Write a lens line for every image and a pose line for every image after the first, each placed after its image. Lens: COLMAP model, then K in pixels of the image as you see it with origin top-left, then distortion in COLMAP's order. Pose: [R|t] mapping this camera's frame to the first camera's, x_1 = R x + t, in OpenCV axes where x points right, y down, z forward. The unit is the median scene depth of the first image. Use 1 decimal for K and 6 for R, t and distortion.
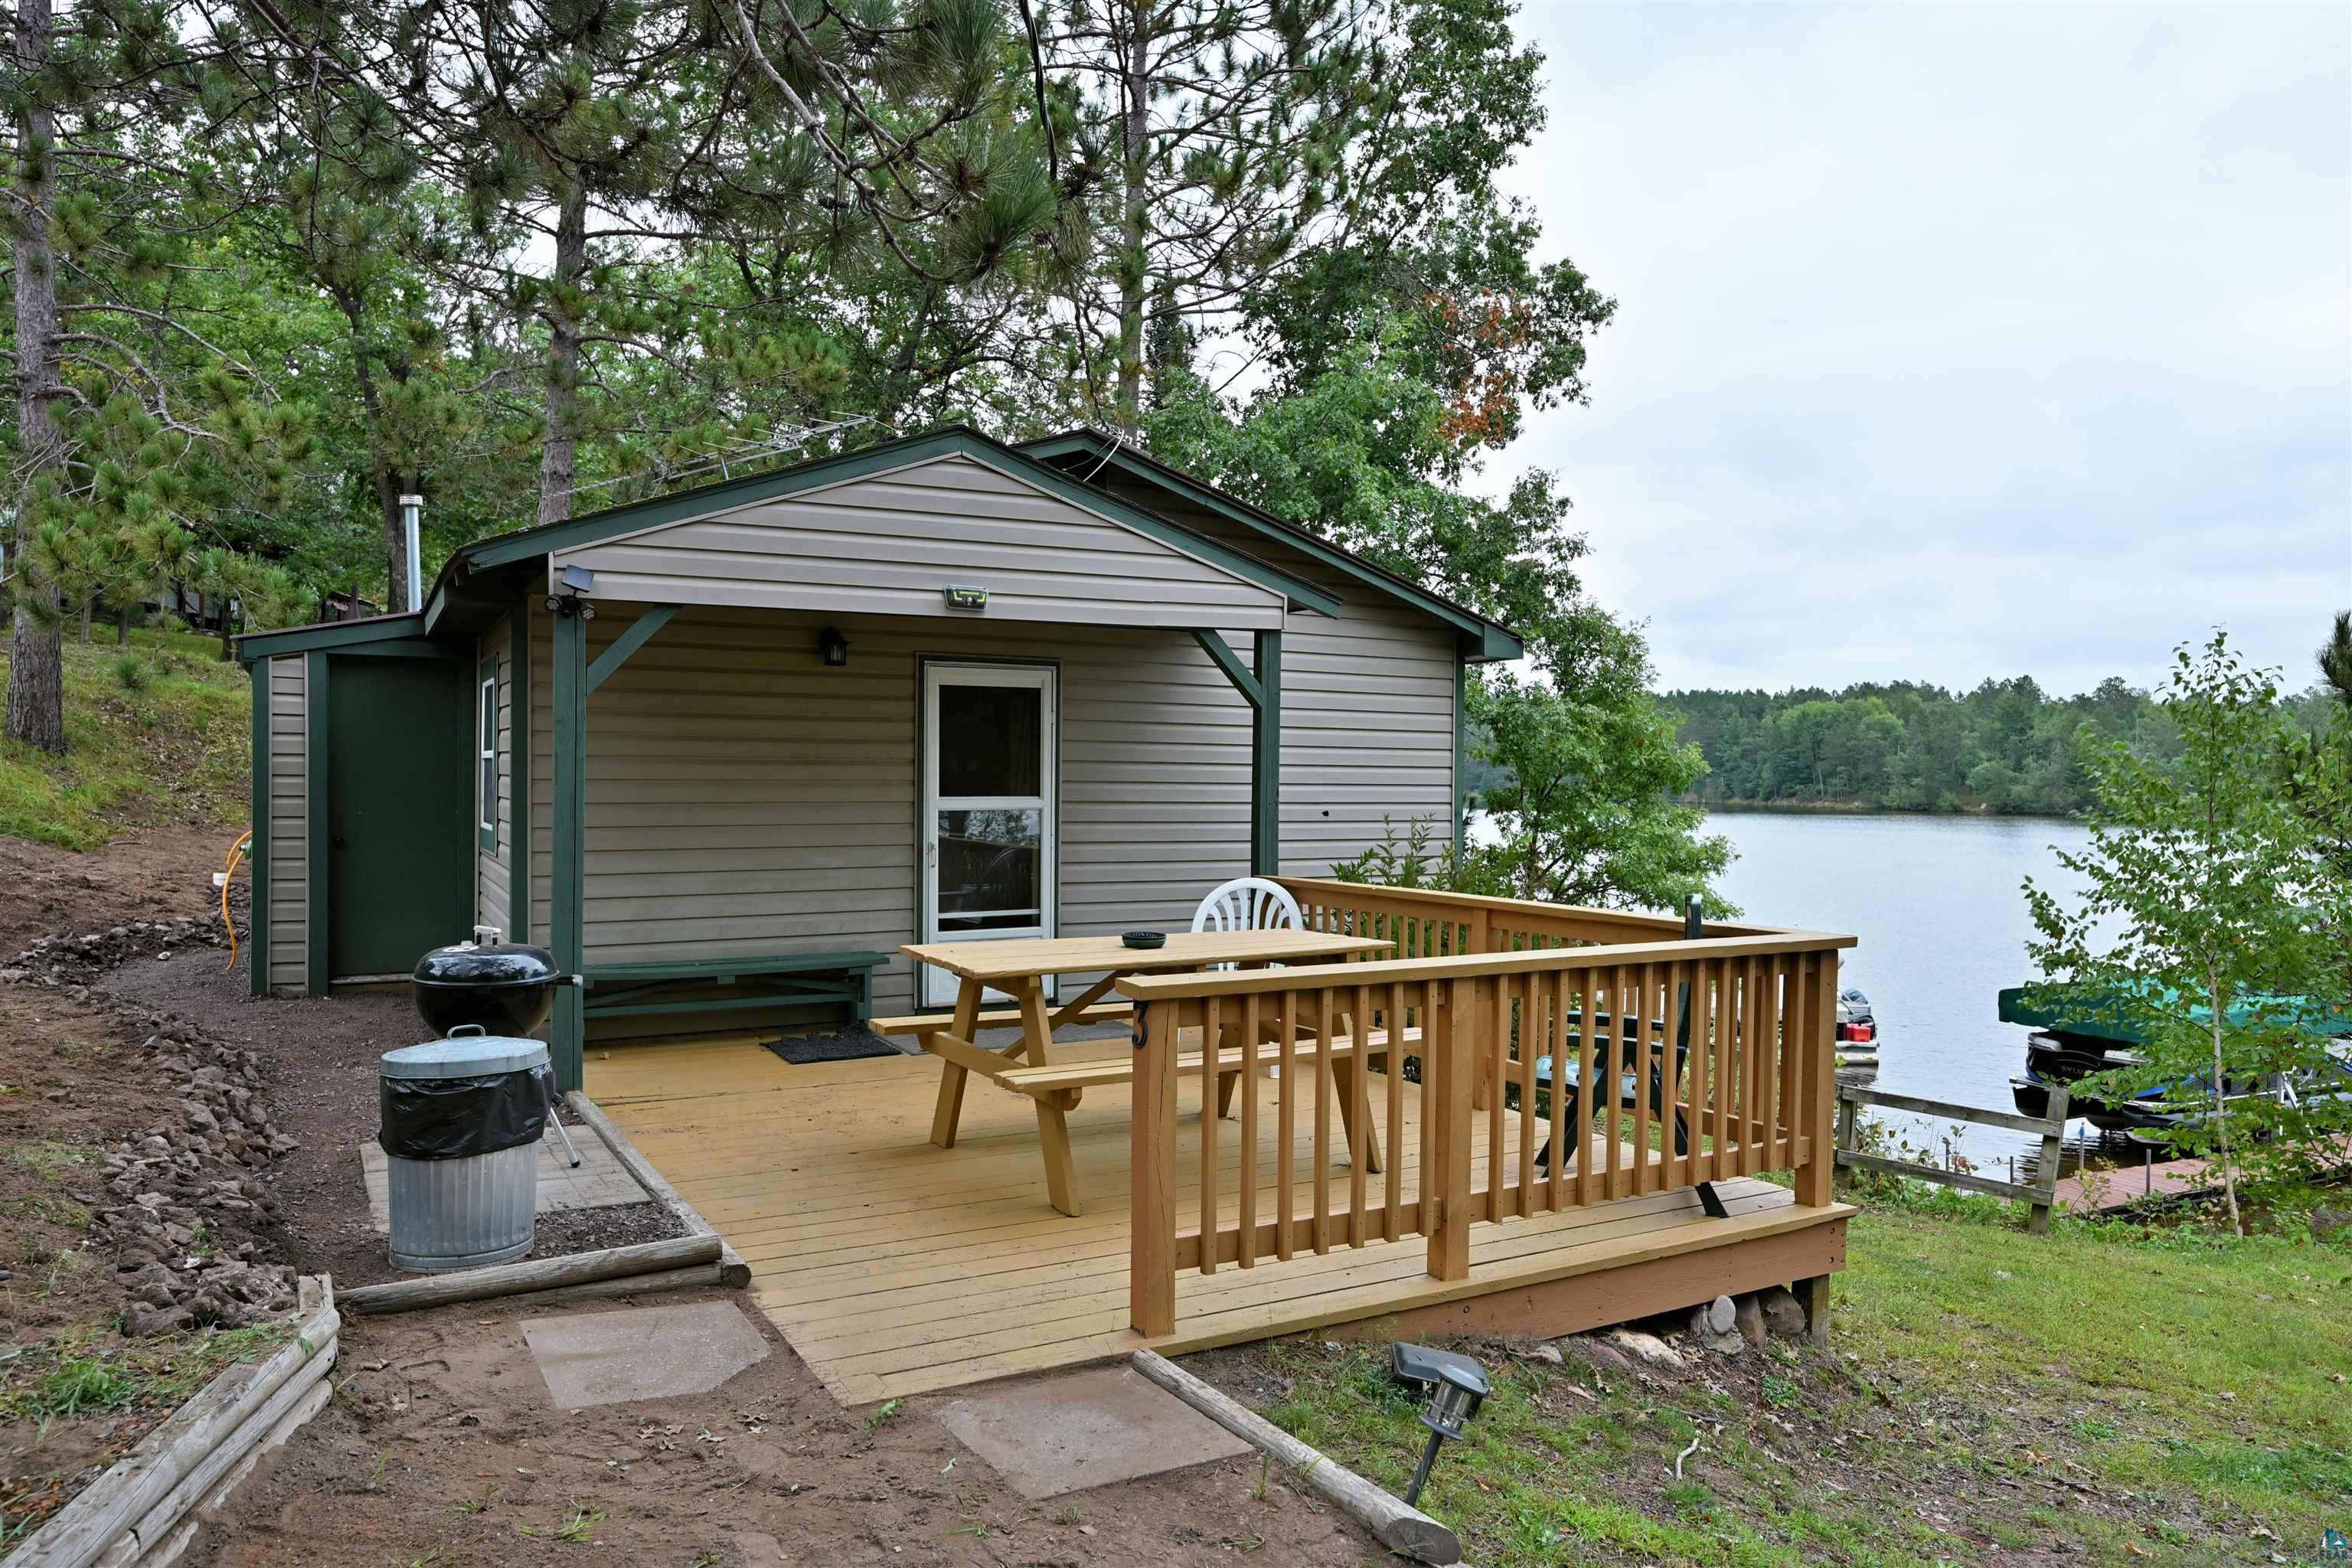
lens RADIAL K [[1518.4, 0, 1173.3], [0, 1518.4, 810.7], [0, 0, 1]] dist [-0.004627, 0.000544]
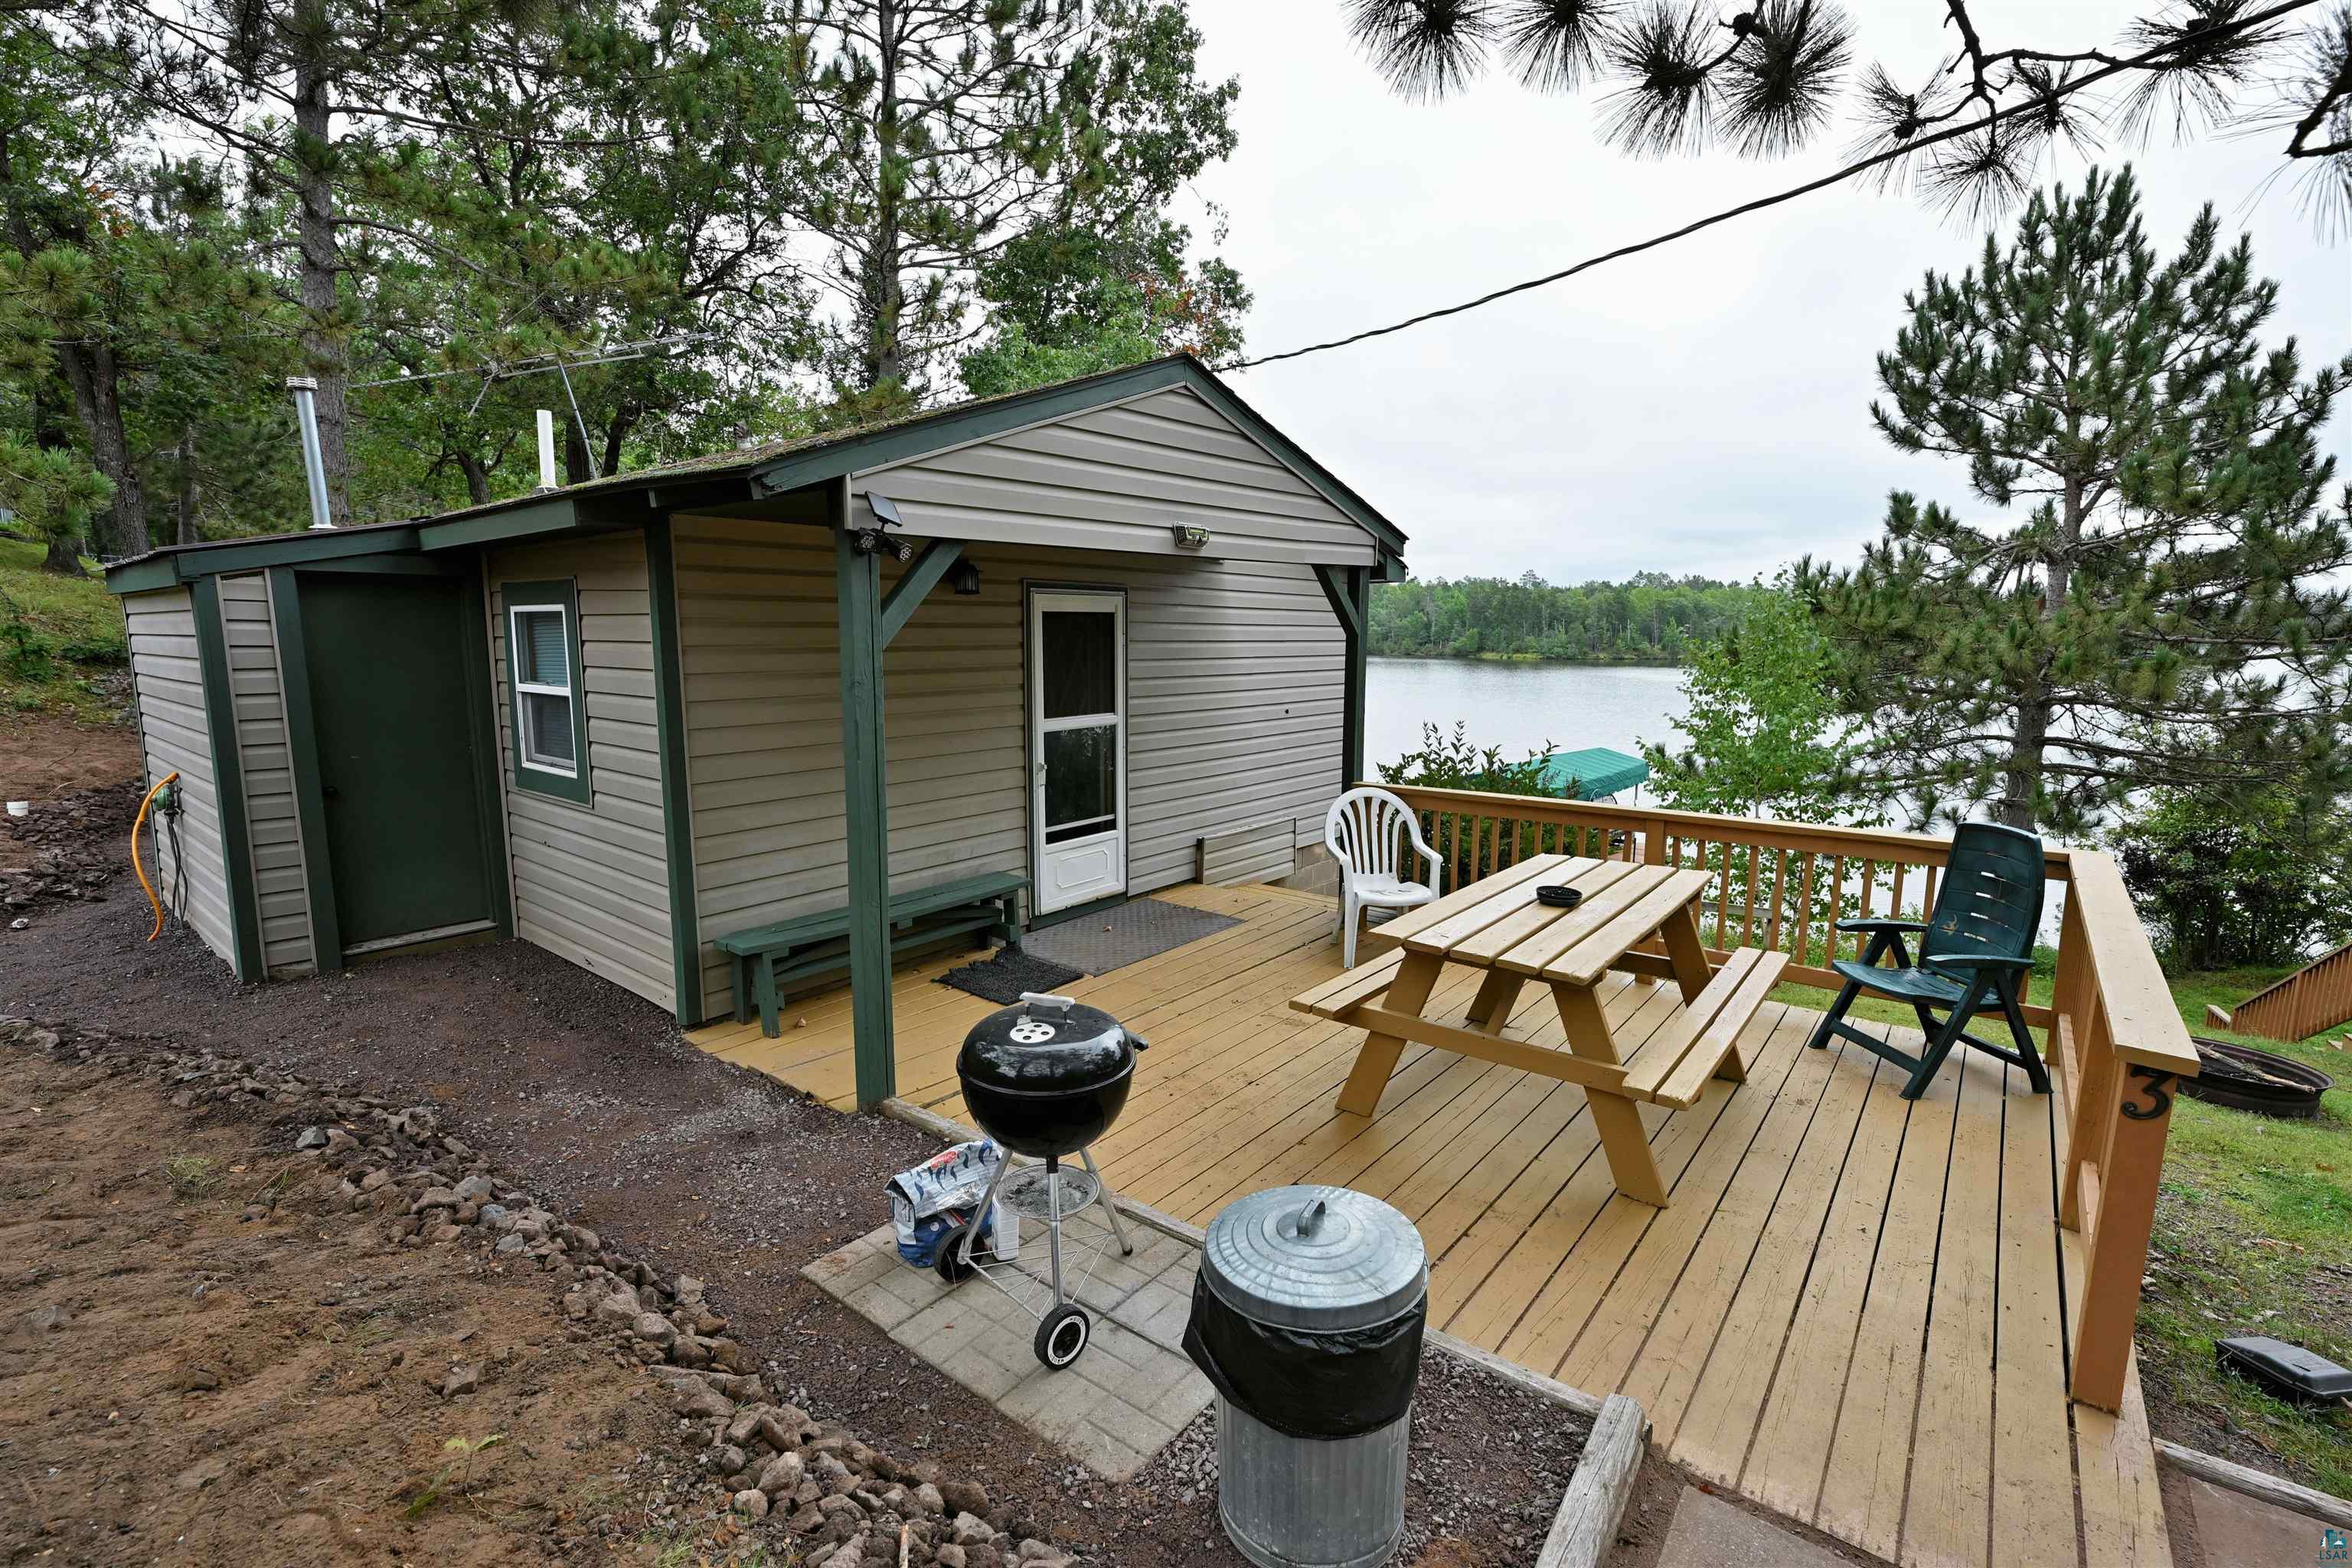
lens RADIAL K [[1037.7, 0, 1168.9], [0, 1037.7, 787.3], [0, 0, 1]] dist [-0.000664, -0.000002]
pose [[0.931105, -0.061371, 0.359550, -0.322760], [0.015142, 0.991397, 0.130008, -0.052339], [-0.364436, -0.115607, 0.924025, 0.287394]]
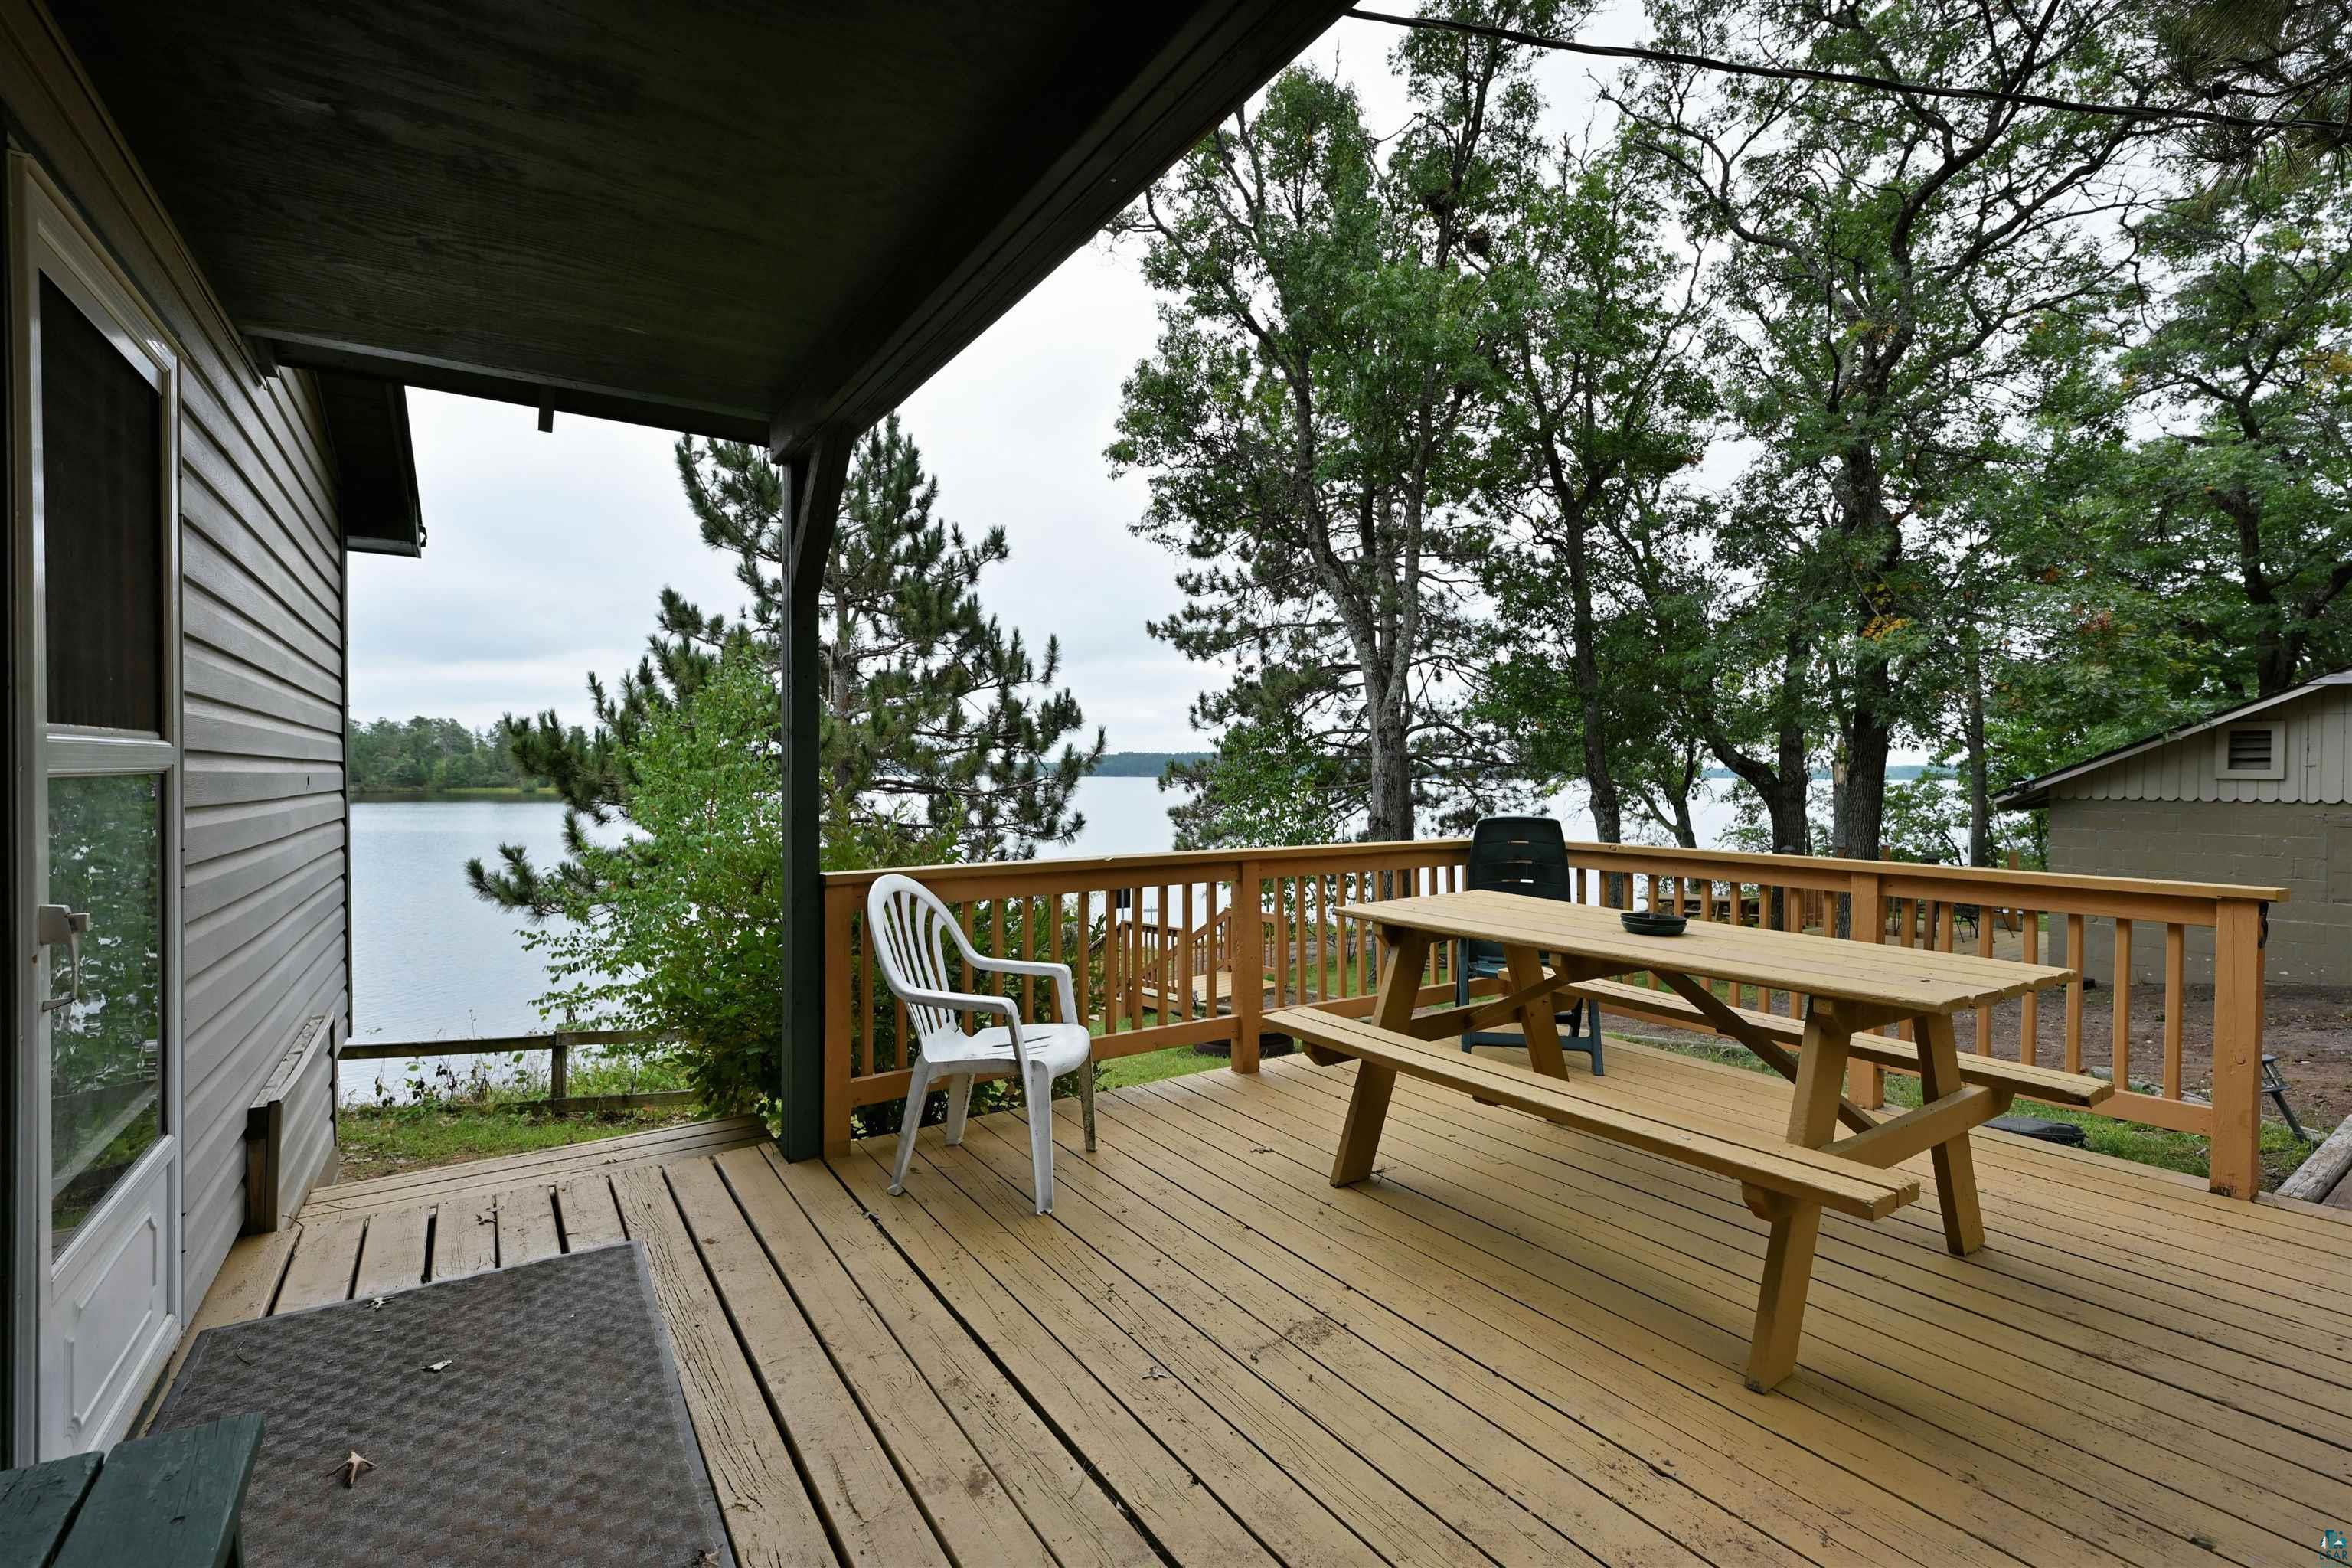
lens RADIAL K [[1048.9, 0, 1169.6], [0, 1048.9, 796.3], [0, 0, 1]] dist [0.009761, 0.000328]
pose [[-0.065343, -0.029423, 0.997429, -0.323961], [0.021155, 0.999300, 0.030864, 0.002500], [-0.997639, 0.023117, -0.064675, 0.802793]]
